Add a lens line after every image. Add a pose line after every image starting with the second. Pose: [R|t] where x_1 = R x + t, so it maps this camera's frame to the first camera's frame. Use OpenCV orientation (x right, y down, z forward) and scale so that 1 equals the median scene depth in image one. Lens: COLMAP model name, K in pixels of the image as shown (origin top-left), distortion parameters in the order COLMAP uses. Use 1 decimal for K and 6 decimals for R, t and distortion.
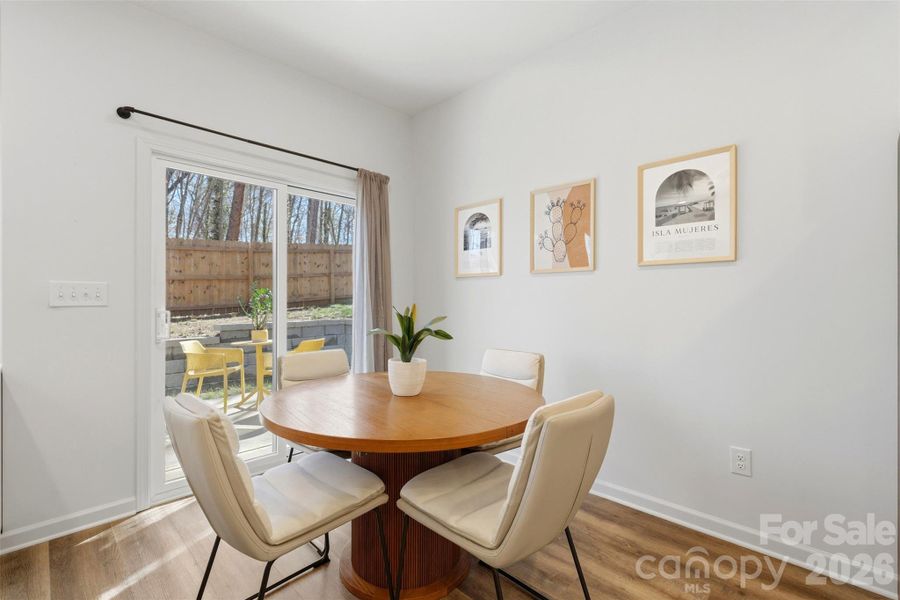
lens RADIAL K [[403.8, 0, 450.0], [0, 403.8, 300.0], [0, 0, 1]] dist [-0.001355, 0.000265]
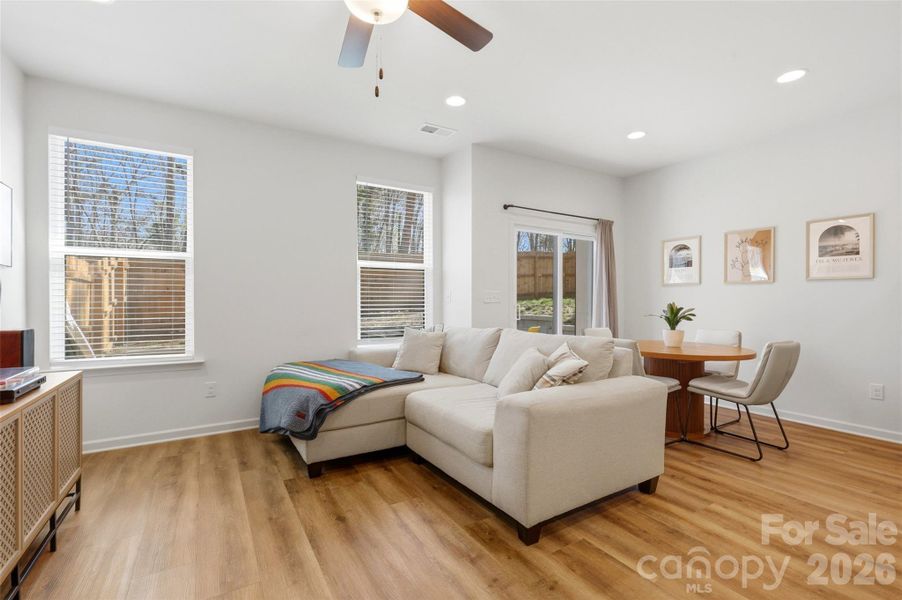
lens RADIAL K [[404.7, 0, 451.0], [0, 404.7, 300.0], [0, 0, 1]] dist [-0.001355, 0.000265]
pose [[0.970175, 0.002433, -0.242395, -0.482588], [-0.001884, 0.999995, 0.002497, -0.002169], [0.242400, -0.001966, 0.970174, -0.856487]]
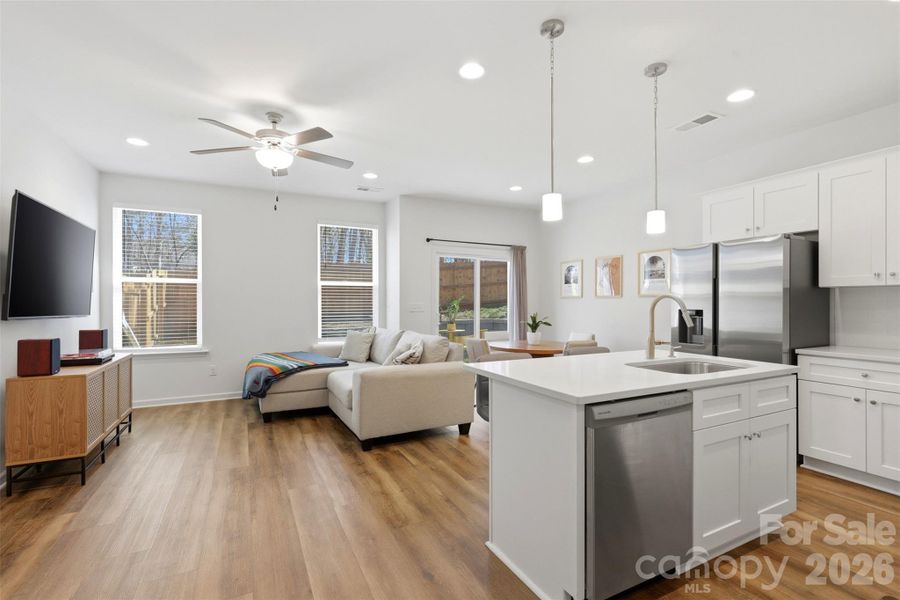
lens RADIAL K [[410.5, 0, 447.8], [0, 410.5, 301.2], [0, 0, 1]] dist [0.002718, 0.000155]
pose [[0.946594, 0.002196, -0.322420, 0.168884], [-0.002479, 0.999997, -0.000466, -0.044234], [0.322418, 0.001241, 0.946597, -1.294162]]
